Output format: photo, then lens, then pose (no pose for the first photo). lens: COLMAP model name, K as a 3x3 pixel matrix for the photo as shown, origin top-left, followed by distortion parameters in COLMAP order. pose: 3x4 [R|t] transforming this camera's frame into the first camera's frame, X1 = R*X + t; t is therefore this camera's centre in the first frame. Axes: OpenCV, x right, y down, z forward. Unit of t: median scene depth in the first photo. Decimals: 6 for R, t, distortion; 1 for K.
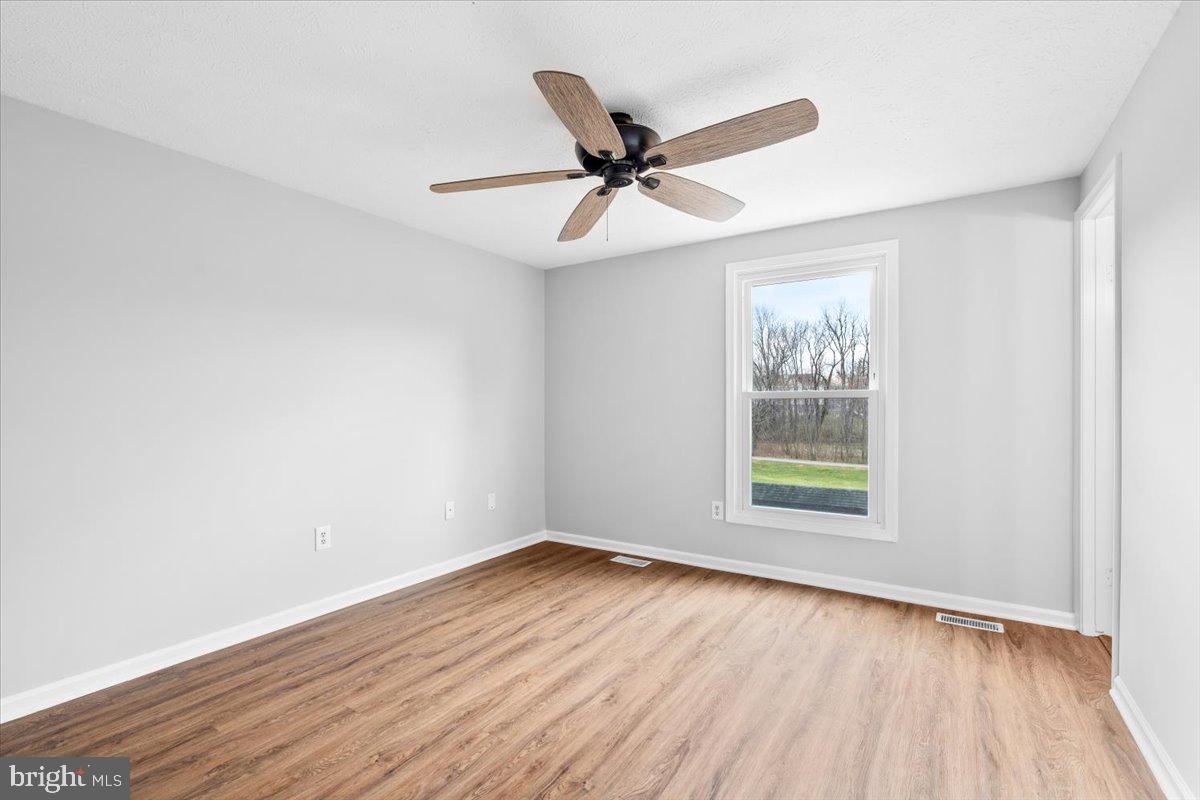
lens RADIAL K [[547.9, 0, 591.4], [0, 547.9, 404.9], [0, 0, 1]] dist [-0.008769, 0.003872]
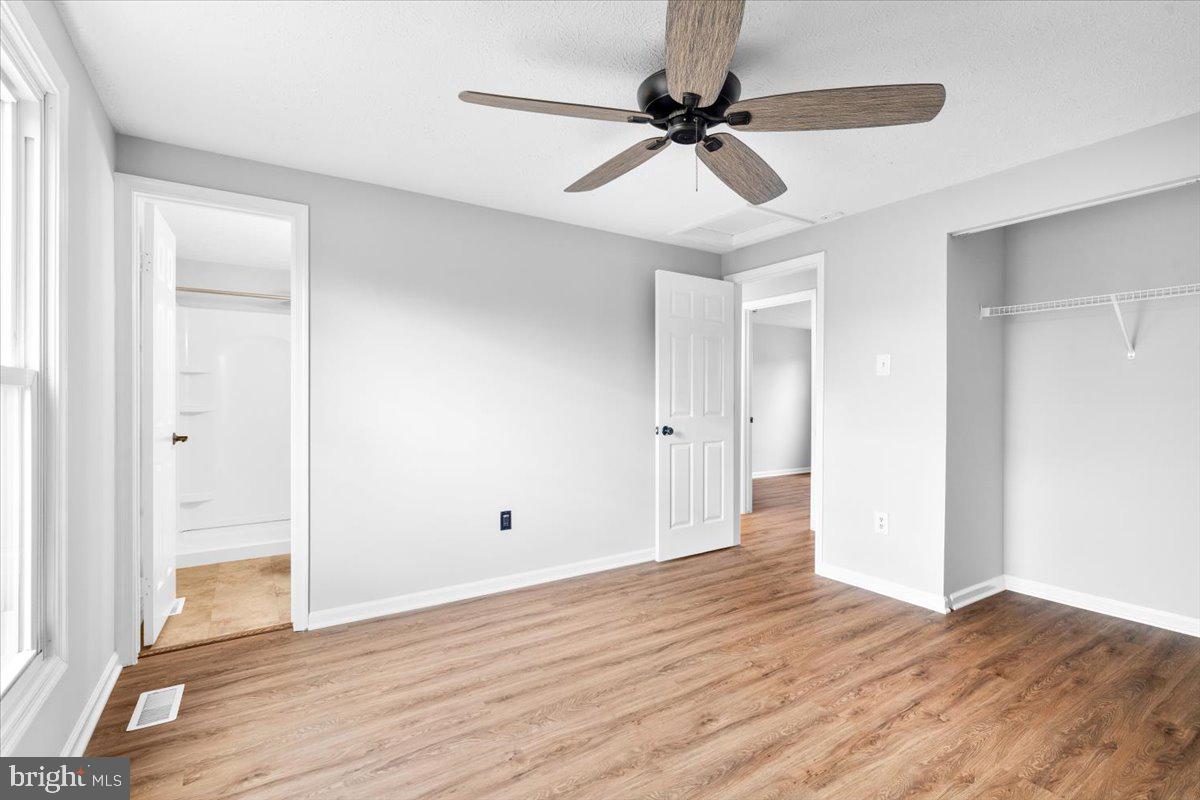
lens RADIAL K [[547.9, 0, 593.1], [0, 547.9, 404.5], [0, 0, 1]] dist [-0.008769, 0.003872]
pose [[-0.916424, 0.000312, 0.400208, -0.134405], [0.003802, 0.999961, 0.007927, -0.000472], [-0.400190, 0.008786, -0.916390, 1.628496]]
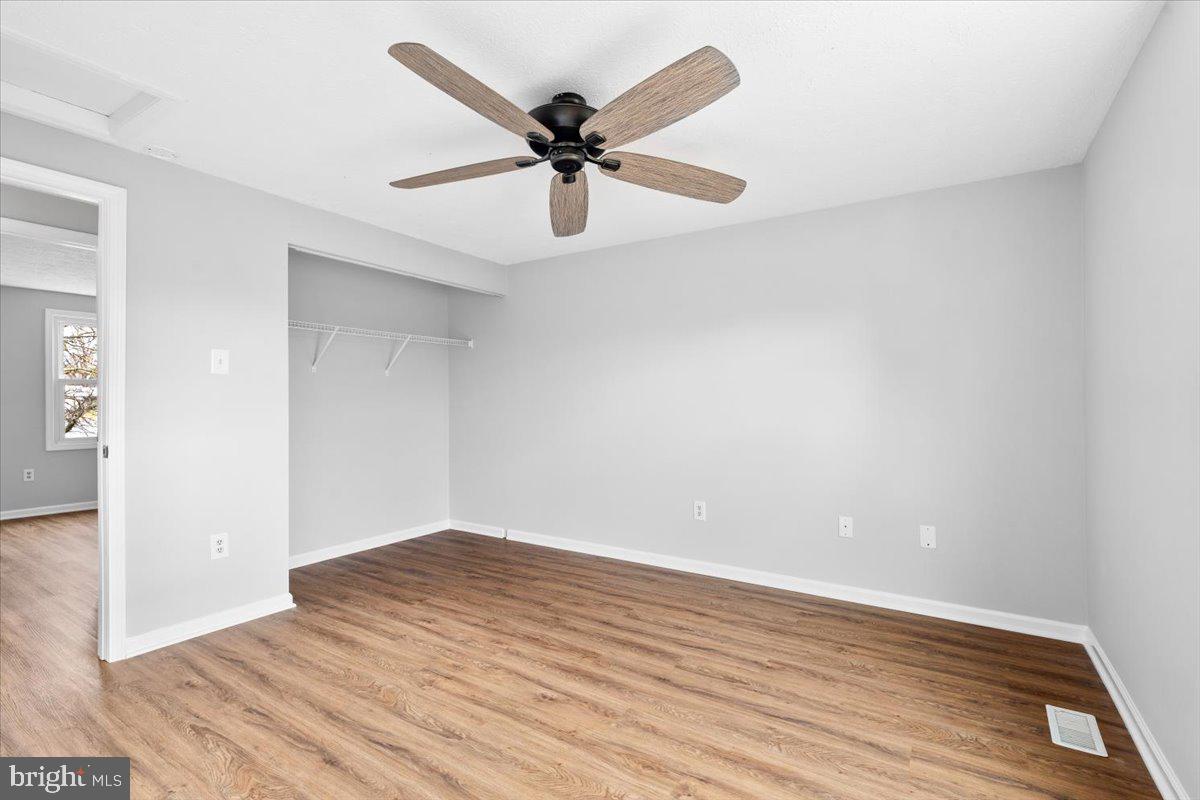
lens RADIAL K [[547.9, 0, 598.1], [0, 547.9, 398.5], [0, 0, 1]] dist [-0.008769, 0.003872]
pose [[0.011750, 0.000277, -0.999931, 0.880108], [-0.001923, 0.999998, 0.000254, -0.008579], [0.999929, 0.001920, 0.011751, 0.921443]]
